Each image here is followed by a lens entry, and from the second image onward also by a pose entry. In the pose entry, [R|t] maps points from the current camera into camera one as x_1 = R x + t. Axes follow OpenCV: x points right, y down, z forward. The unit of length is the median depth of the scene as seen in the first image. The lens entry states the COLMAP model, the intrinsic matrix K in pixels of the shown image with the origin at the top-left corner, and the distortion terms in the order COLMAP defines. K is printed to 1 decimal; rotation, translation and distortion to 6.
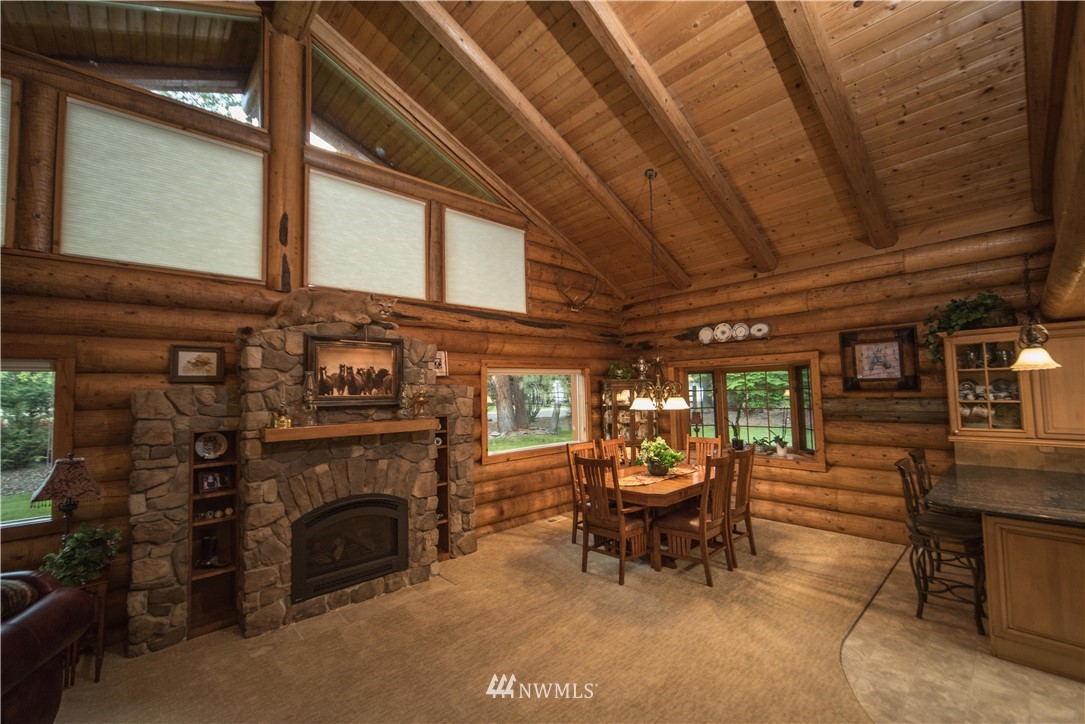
lens RADIAL K [[439.9, 0, 547.1], [0, 439.9, 364.5], [0, 0, 1]] dist [-0.009086, 0.000789]
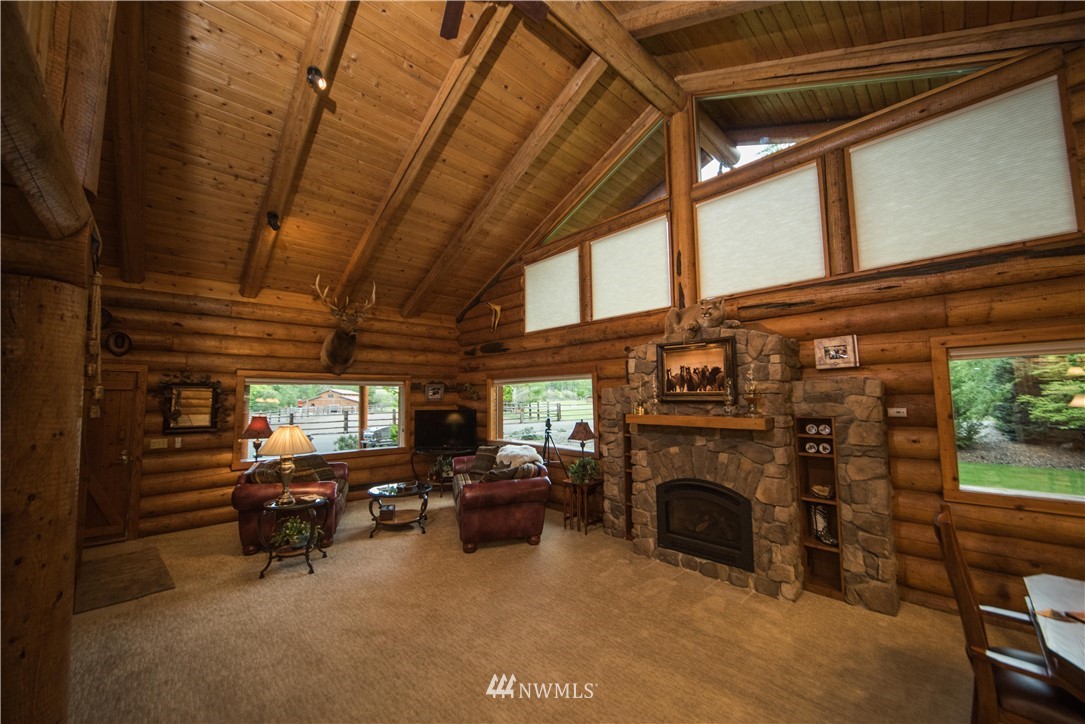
lens RADIAL K [[411.0, 0, 544.3], [0, 411.0, 365.2], [0, 0, 1]] dist [-0.010278, 0.000161]
pose [[0.015471, -0.055597, -0.998333, 0.556121], [0.070119, 0.996055, -0.054384, 0.028271], [0.997419, -0.069161, 0.019309, 0.522403]]
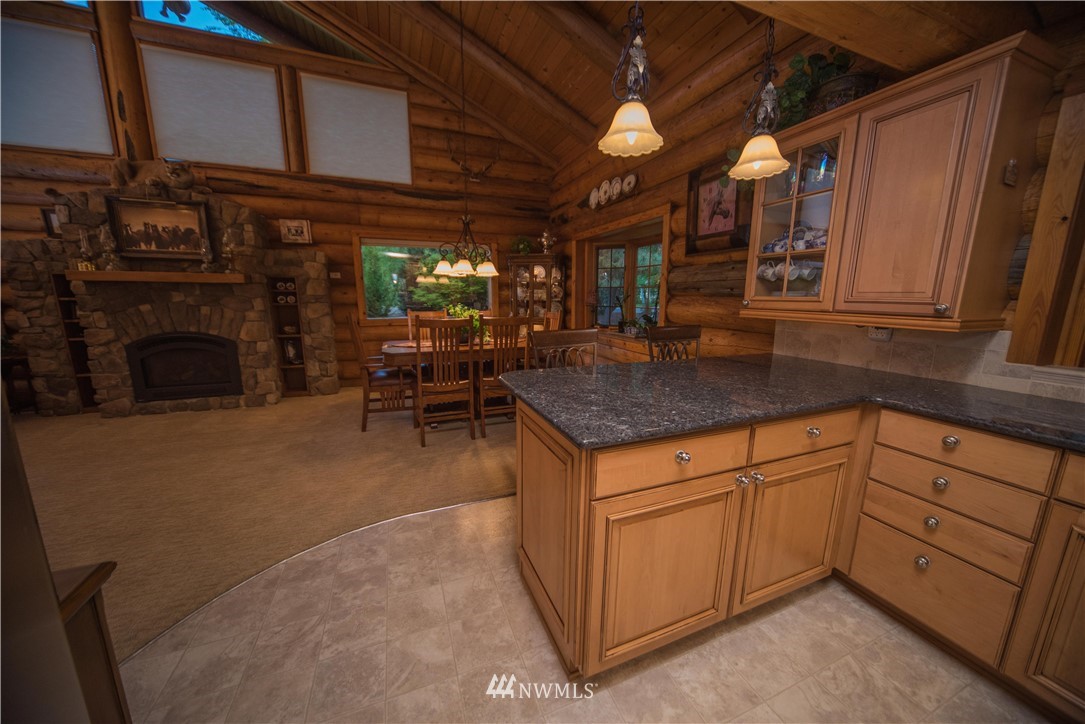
lens RADIAL K [[375.0, 0, 548.4], [0, 375.0, 365.6], [0, 0, 1]] dist [-0.009380, 0.000174]
pose [[0.935300, 0.095250, -0.340794, 0.813628], [-0.009037, 0.969206, 0.246086, 0.103495], [0.353740, -0.227085, 0.907359, 0.331277]]
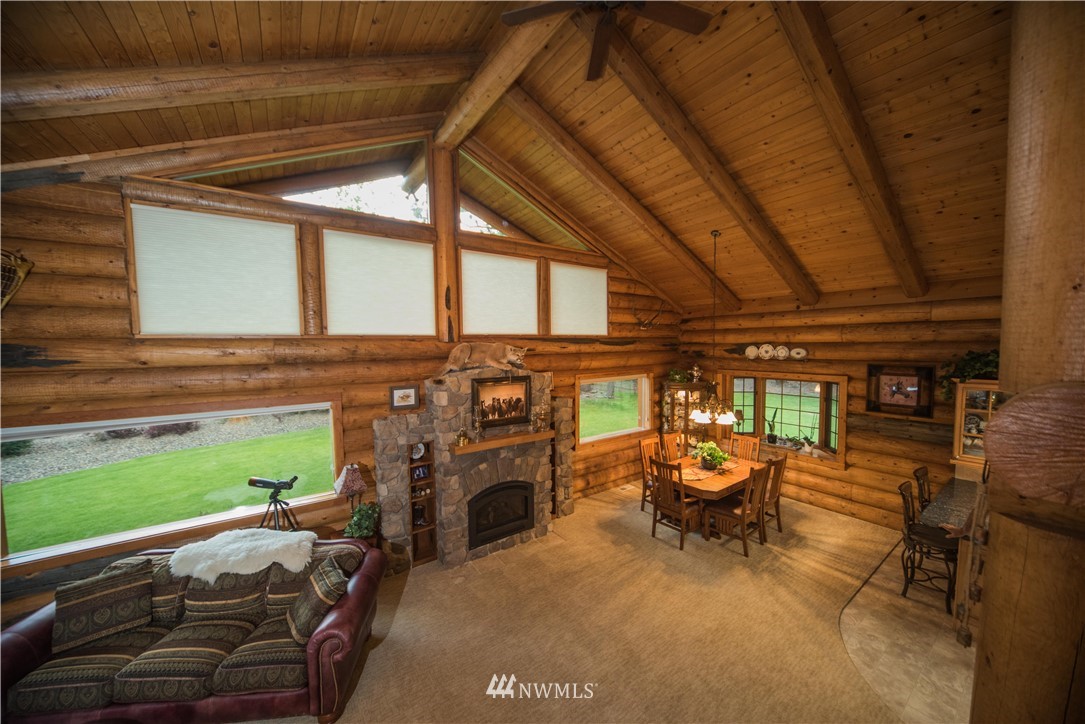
lens RADIAL K [[375.0, 0, 548.4], [0, 375.0, 365.6], [0, 0, 1]] dist [-0.009380, 0.000174]
pose [[0.992052, 0.020223, -0.124195, -0.112956], [-0.005151, 0.992700, 0.120501, -0.223771], [0.125725, -0.118904, 0.984914, -0.175960]]
